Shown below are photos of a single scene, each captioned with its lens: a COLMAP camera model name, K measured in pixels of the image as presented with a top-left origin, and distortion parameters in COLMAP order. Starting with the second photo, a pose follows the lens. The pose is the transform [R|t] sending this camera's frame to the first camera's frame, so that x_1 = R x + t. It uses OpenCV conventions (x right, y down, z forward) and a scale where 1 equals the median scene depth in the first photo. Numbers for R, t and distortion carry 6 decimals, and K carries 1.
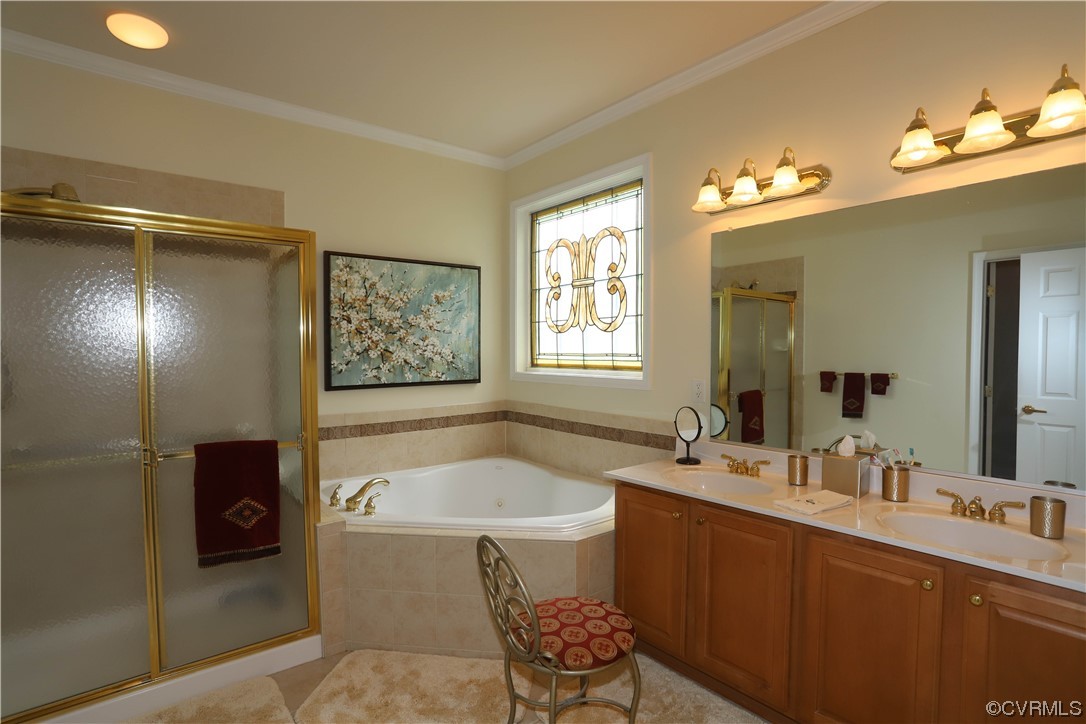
lens RADIAL K [[521.4, 0, 541.7], [0, 521.4, 358.2], [0, 0, 1]] dist [-0.059555, 0.015799]
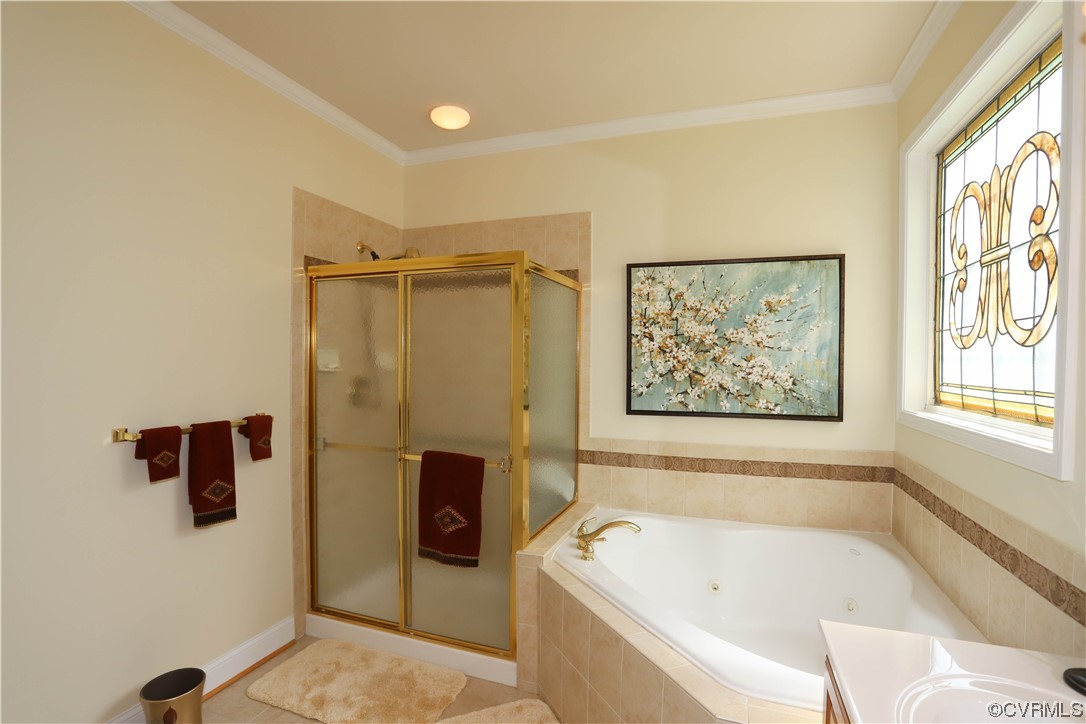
lens RADIAL K [[521.4, 0, 540.5], [0, 521.4, 368.4], [0, 0, 1]] dist [-0.059555, 0.015799]
pose [[0.534377, 0.019609, -0.845019, 0.267724], [-0.026605, 0.999626, 0.006372, -0.019447], [0.844827, 0.019077, 0.534699, 0.331558]]
